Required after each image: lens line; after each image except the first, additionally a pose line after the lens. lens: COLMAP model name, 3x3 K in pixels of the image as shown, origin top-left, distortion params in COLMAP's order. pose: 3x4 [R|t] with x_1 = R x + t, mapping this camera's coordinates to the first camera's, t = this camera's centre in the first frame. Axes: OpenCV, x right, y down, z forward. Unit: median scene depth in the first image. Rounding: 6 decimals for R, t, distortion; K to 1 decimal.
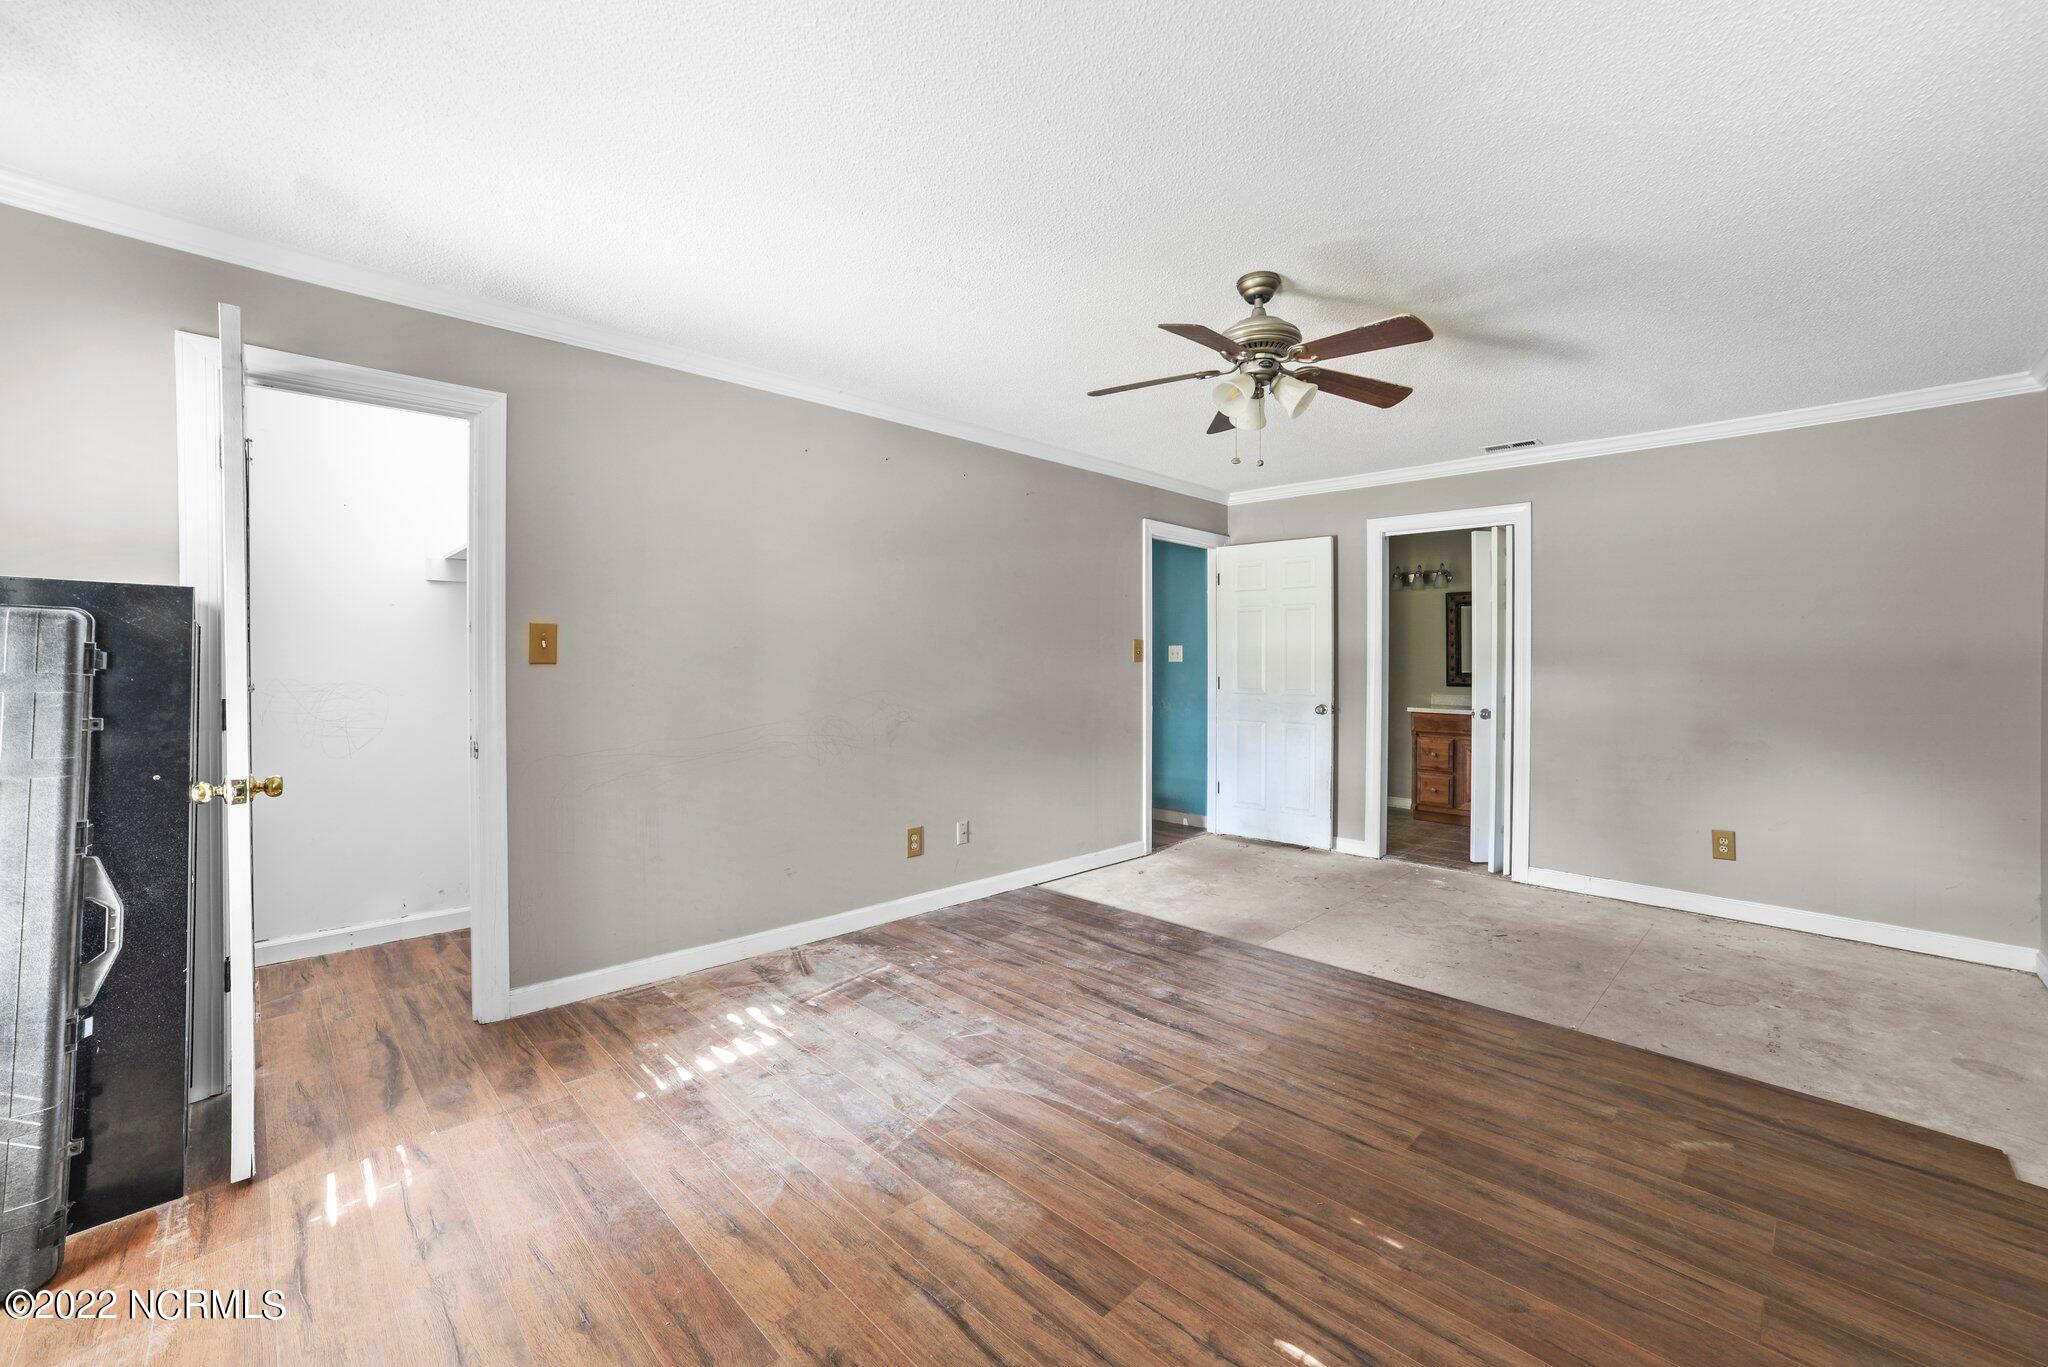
lens RADIAL K [[838.1, 0, 1028.7], [0, 838.1, 678.5], [0, 0, 1]] dist [-0.074694, 0.033337]
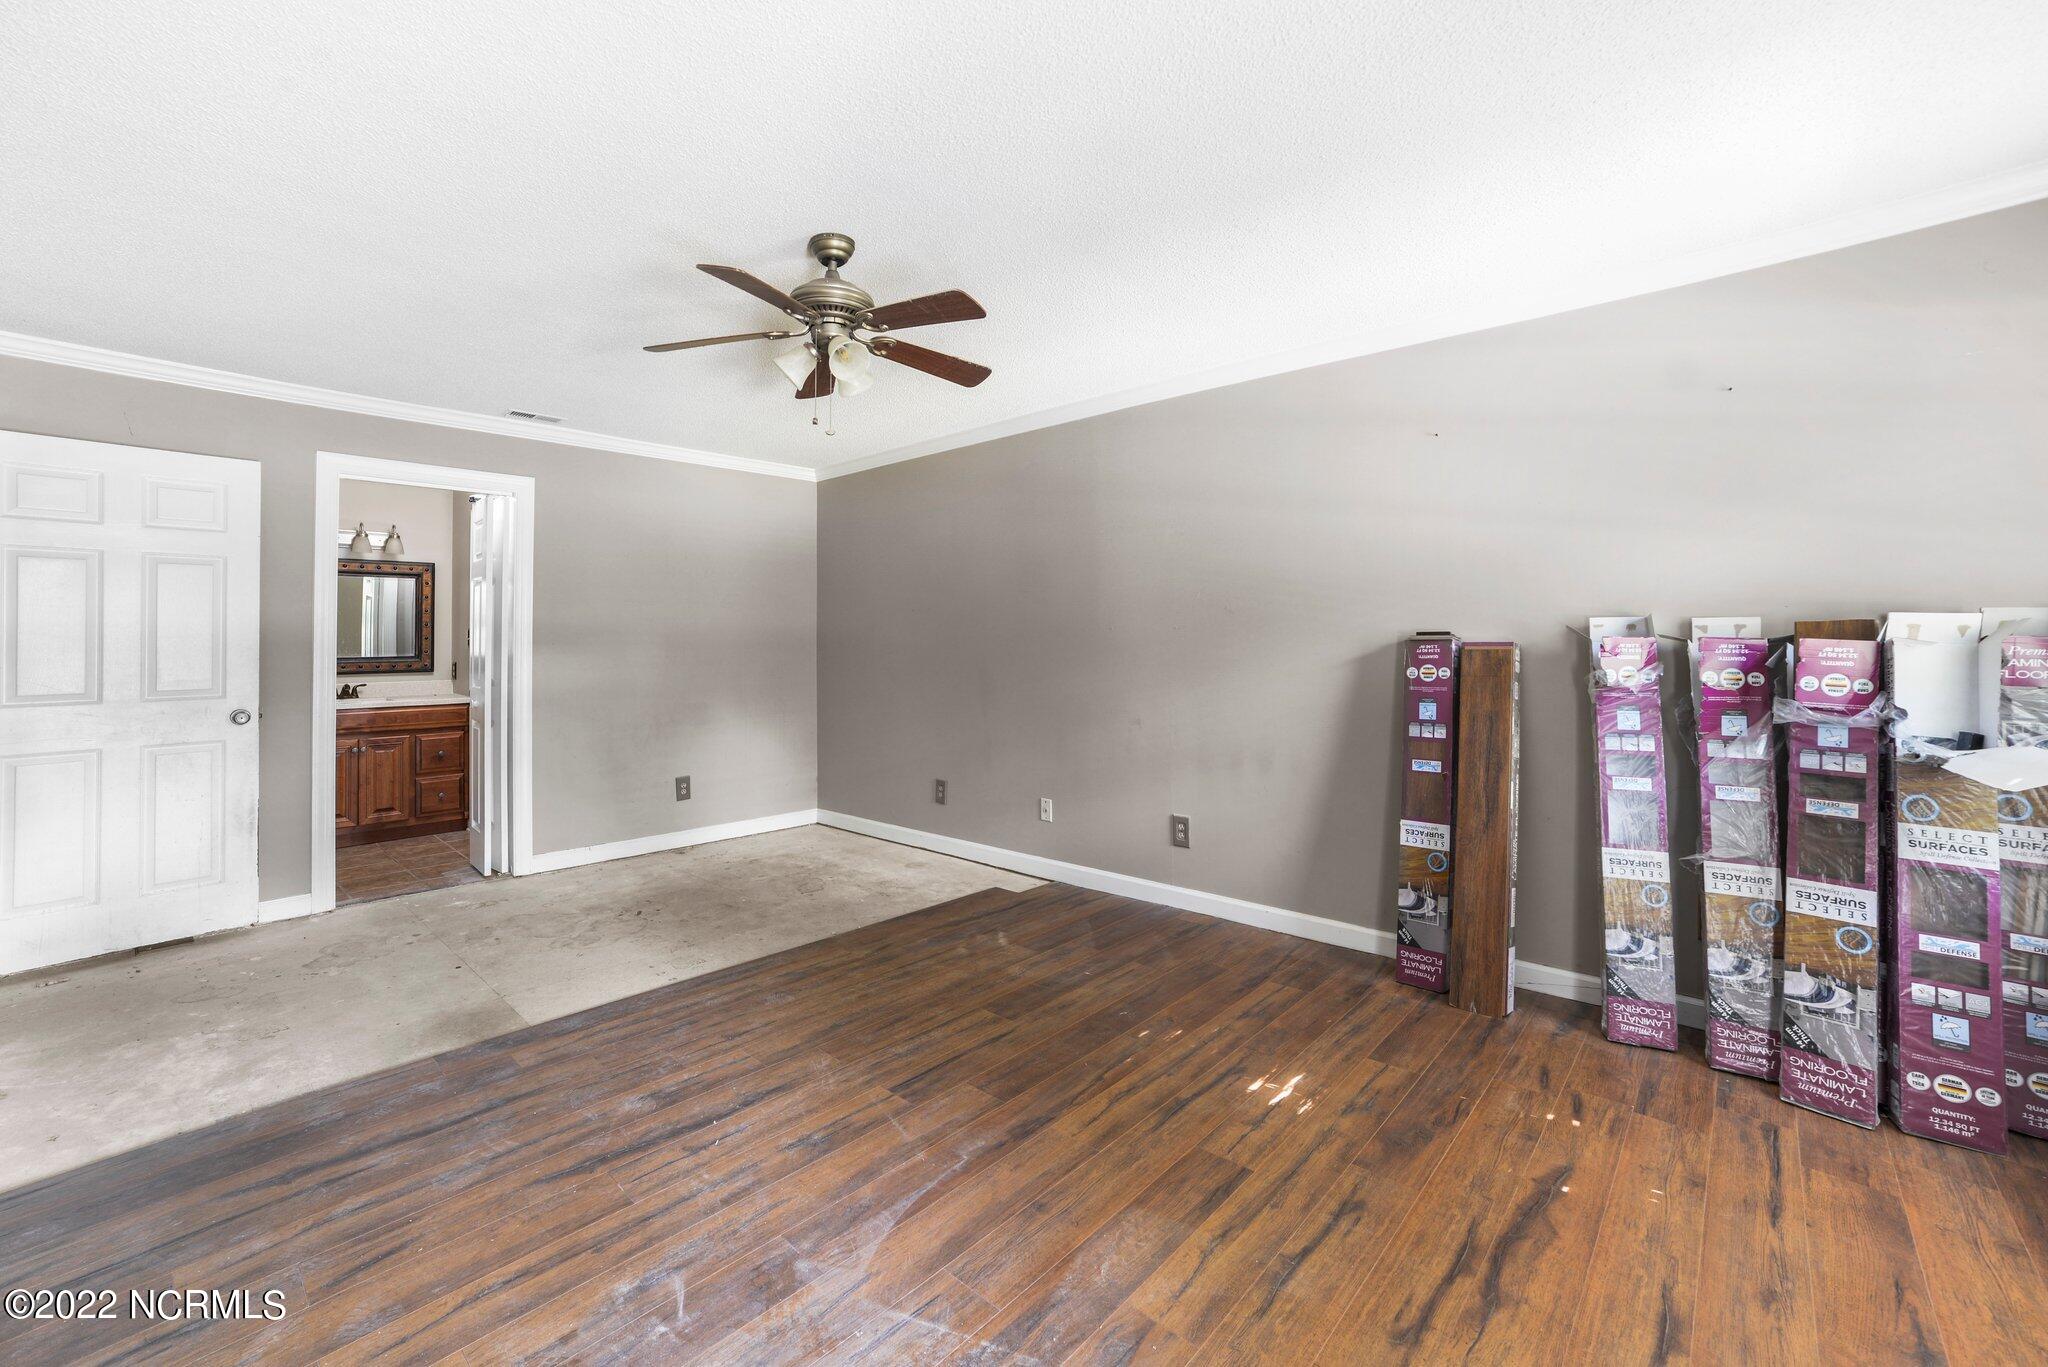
lens RADIAL K [[838.1, 0, 1028.7], [0, 838.1, 678.5], [0, 0, 1]] dist [-0.074694, 0.033337]
pose [[-0.057360, -0.048164, 0.997191, -0.608917], [0.026713, 0.998404, 0.049759, -0.015424], [-0.997996, 0.029492, -0.055982, 0.778482]]
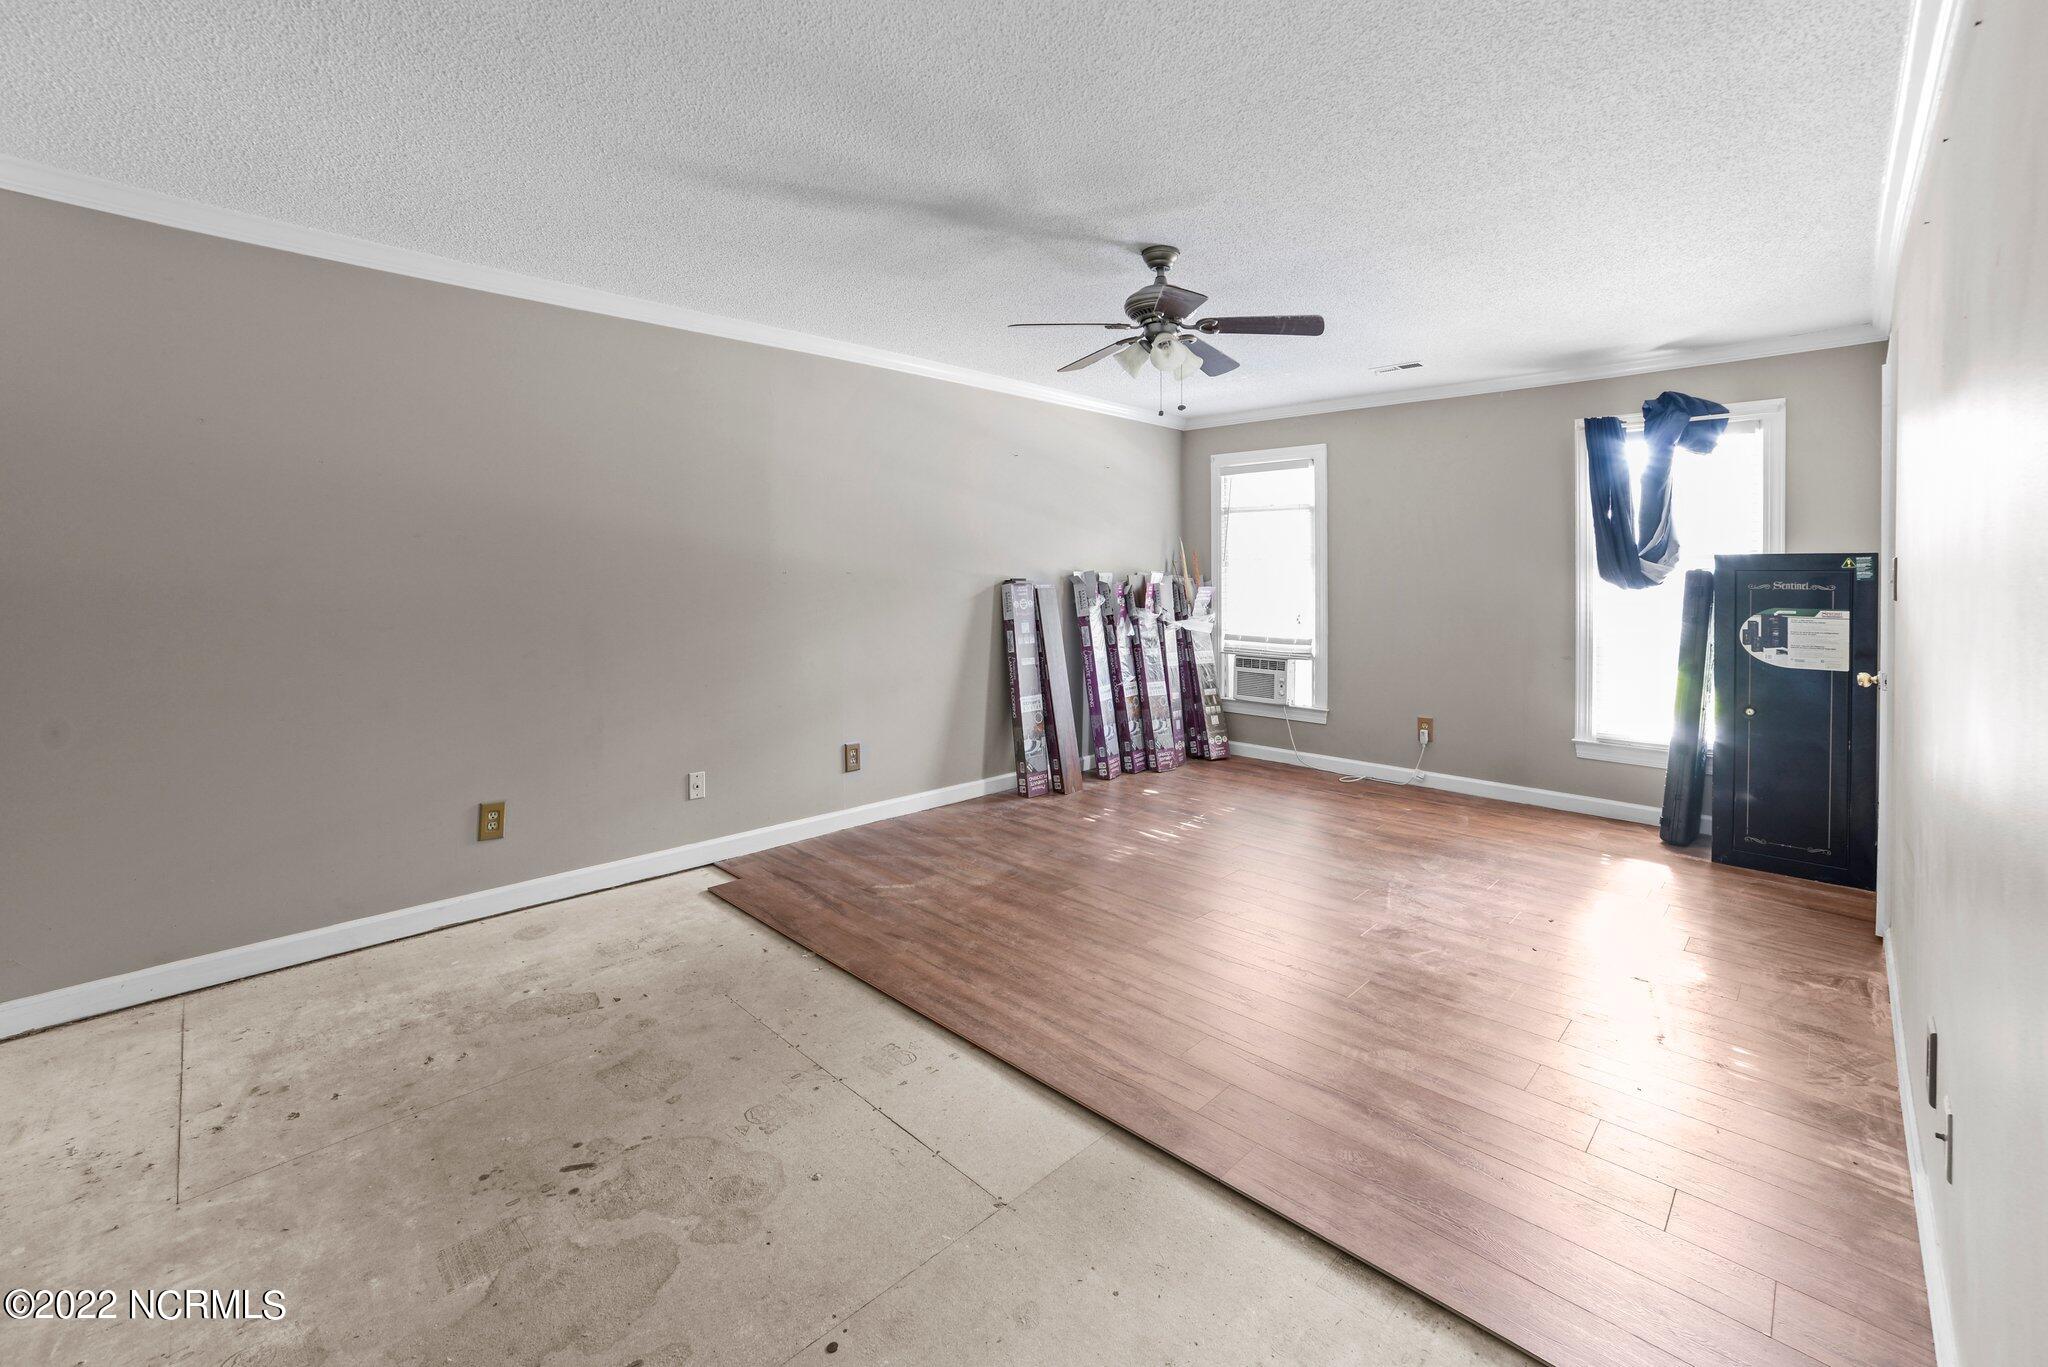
lens RADIAL K [[838.1, 0, 1028.7], [0, 838.1, 678.5], [0, 0, 1]] dist [-0.074694, 0.033337]
pose [[-0.999978, -0.006391, -0.001758, 0.433705], [-0.006581, 0.988973, 0.147949, -0.058120], [0.000793, 0.147958, -0.988993, 1.959666]]
